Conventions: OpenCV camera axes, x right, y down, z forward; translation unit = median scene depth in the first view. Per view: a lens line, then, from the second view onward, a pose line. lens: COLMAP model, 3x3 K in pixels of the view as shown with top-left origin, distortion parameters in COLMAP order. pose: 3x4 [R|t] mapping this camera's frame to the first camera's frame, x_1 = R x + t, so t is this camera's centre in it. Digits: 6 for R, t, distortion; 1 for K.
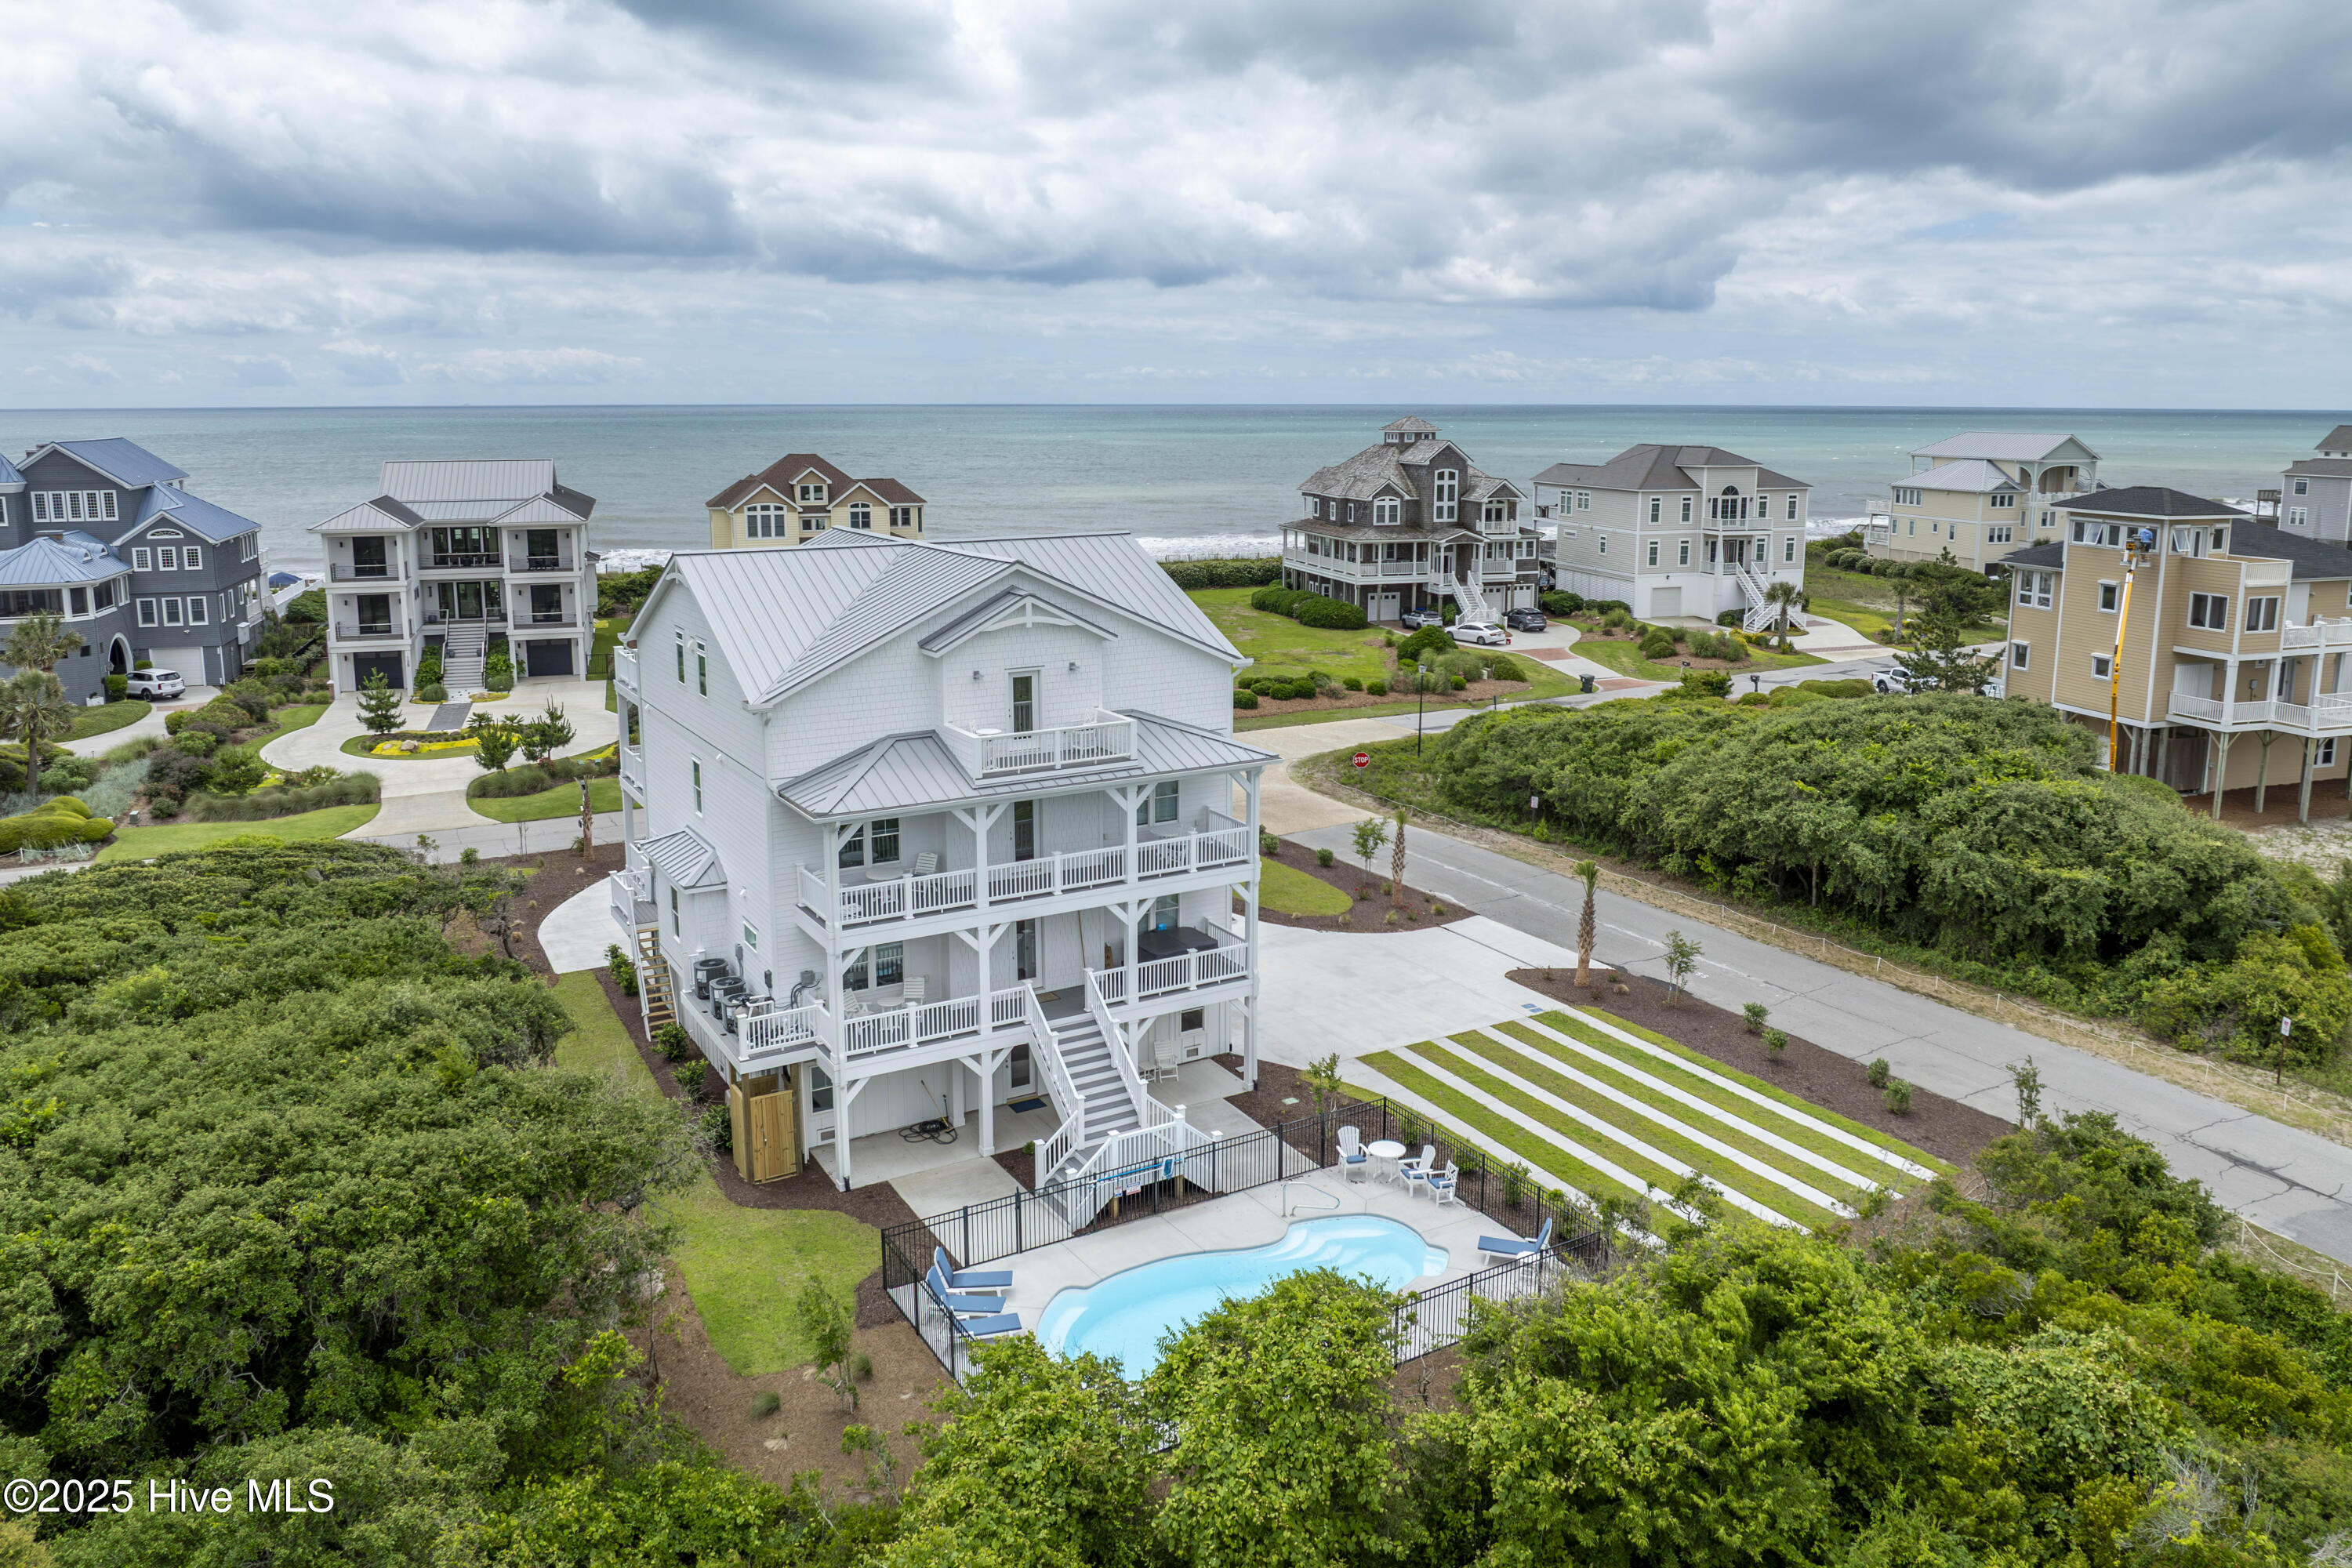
lens RADIAL K [[1664.6, 0, 1181.6], [0, 1664.6, 693.8], [0, 0, 1]] dist [-0.025365, -0.022364]
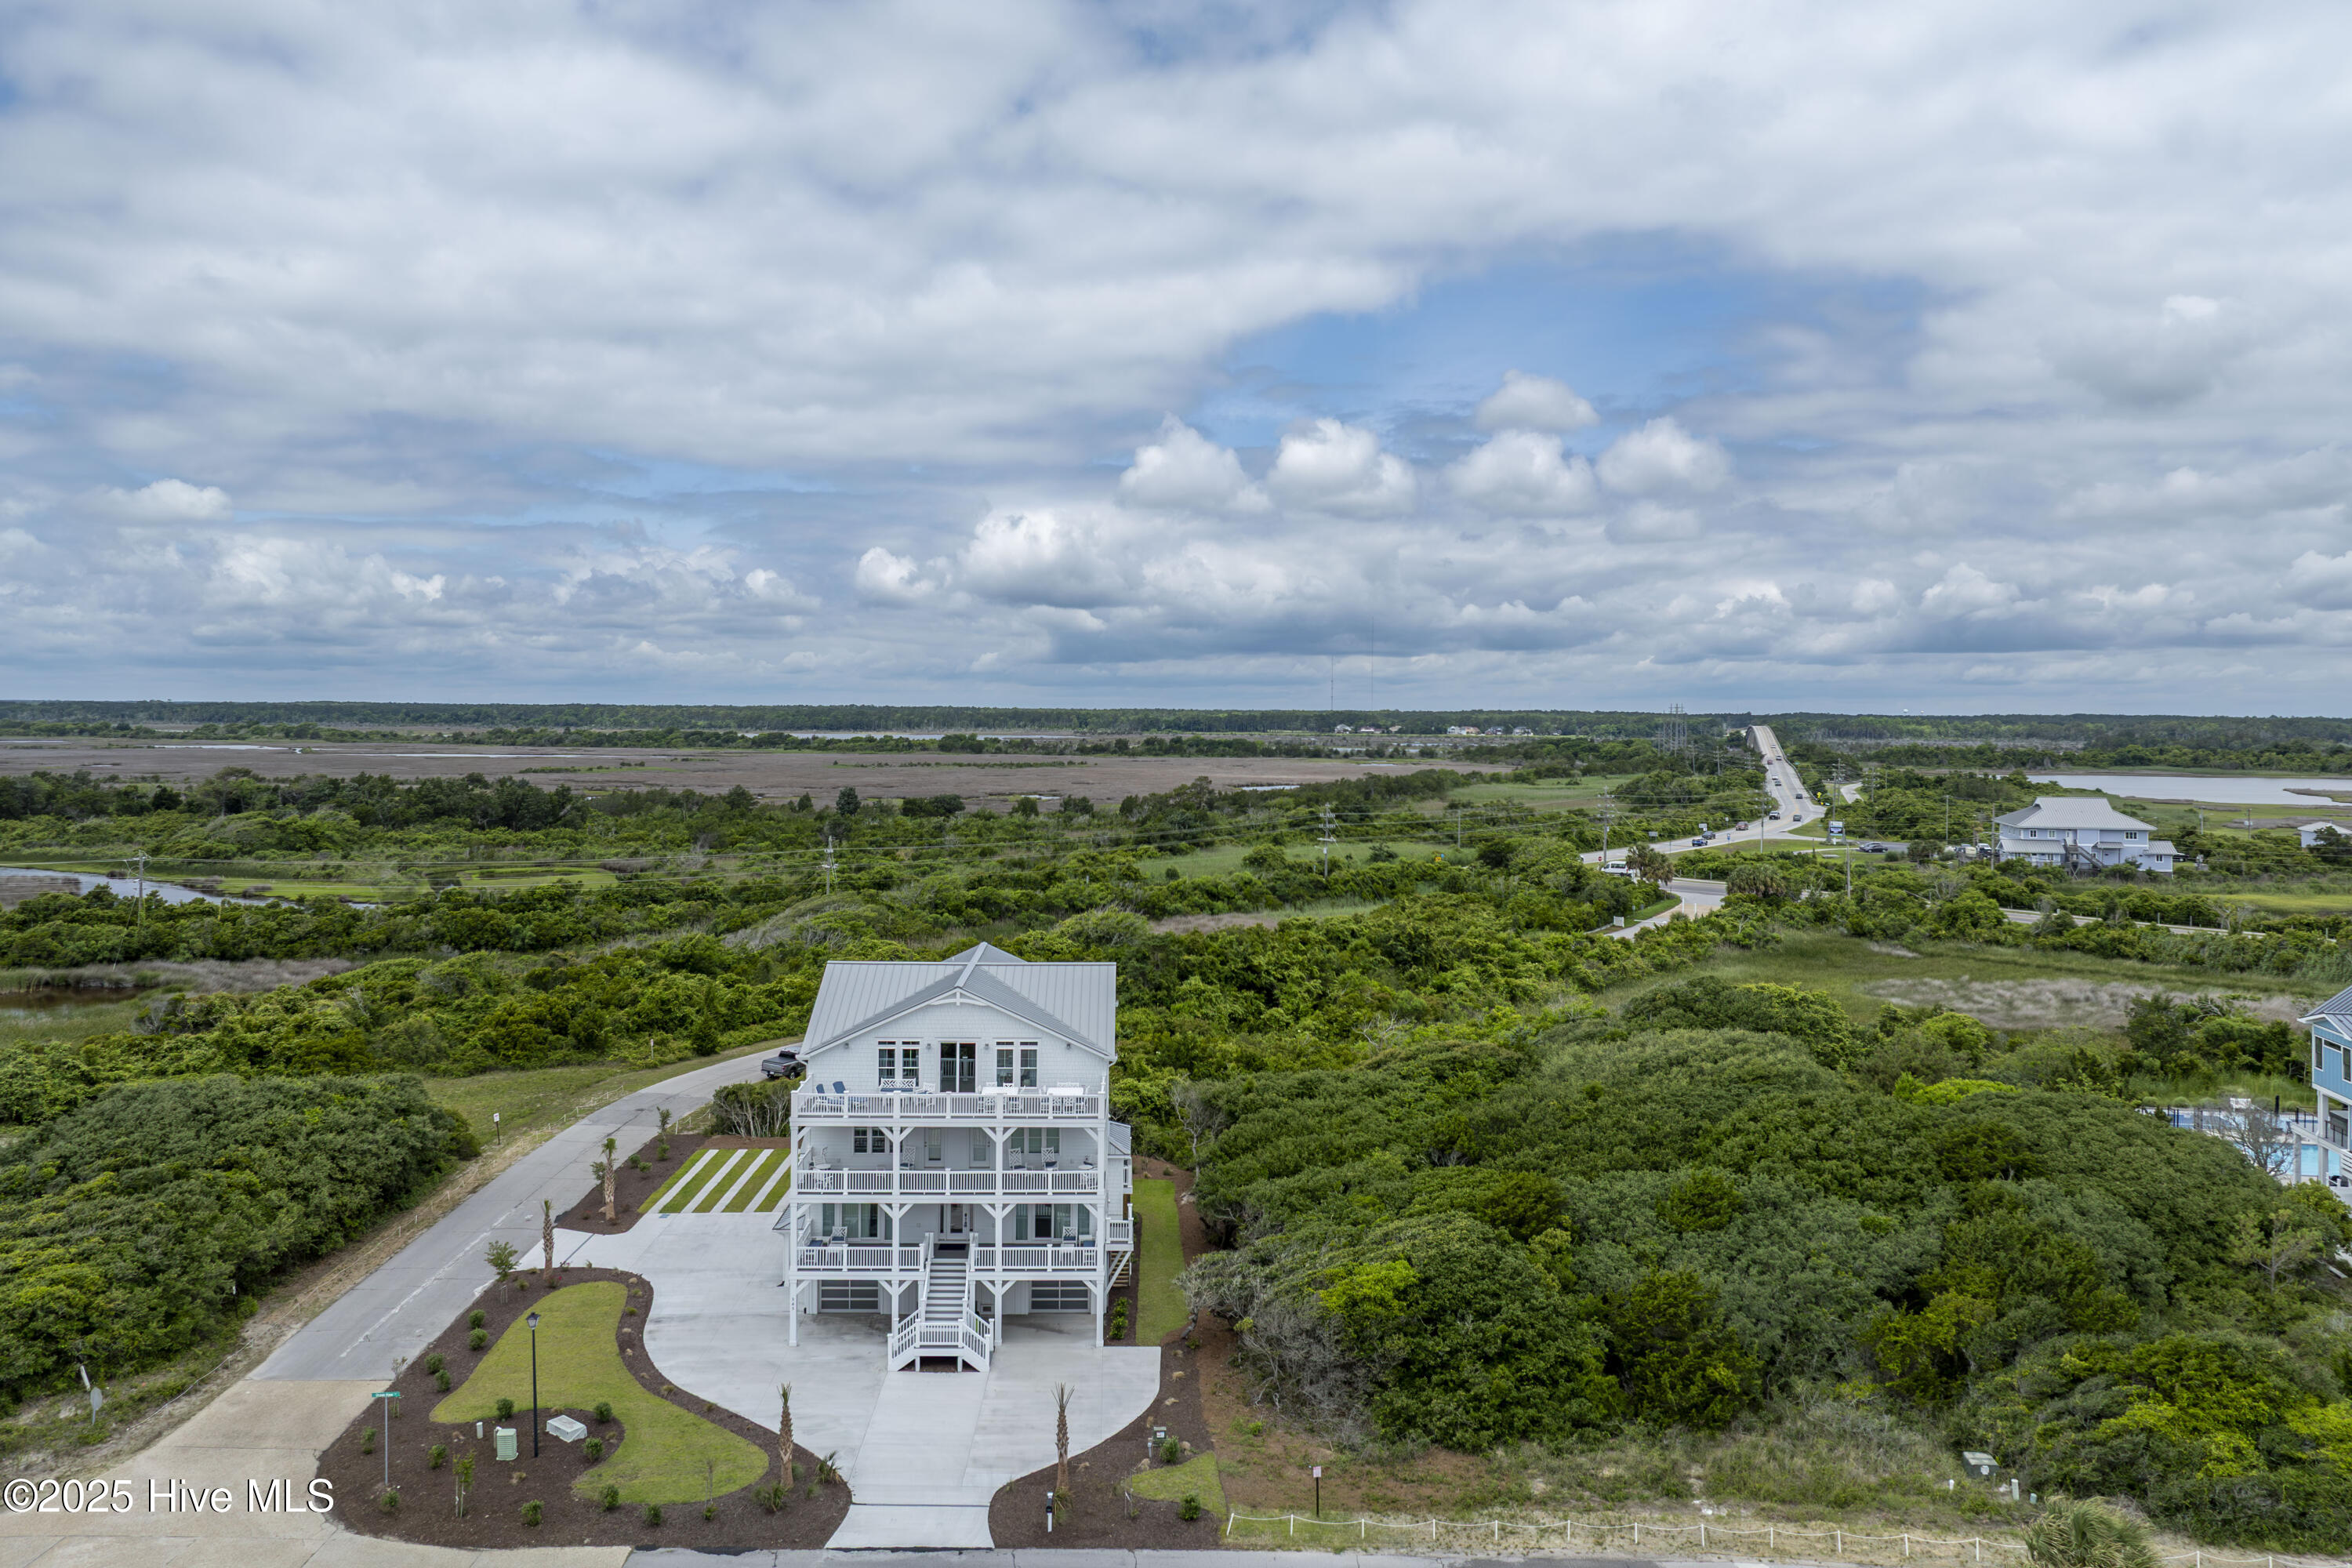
lens RADIAL K [[1649.8, 0, 1183.3], [0, 1649.8, 678.1], [0, 0, 1]] dist [-0.034183, -0.005516]
pose [[-0.881272, 0.001871, 0.472605, -0.612041], [0.073287, 0.988437, 0.132746, -0.313707], [-0.466892, 0.151621, -0.871219, 1.244791]]
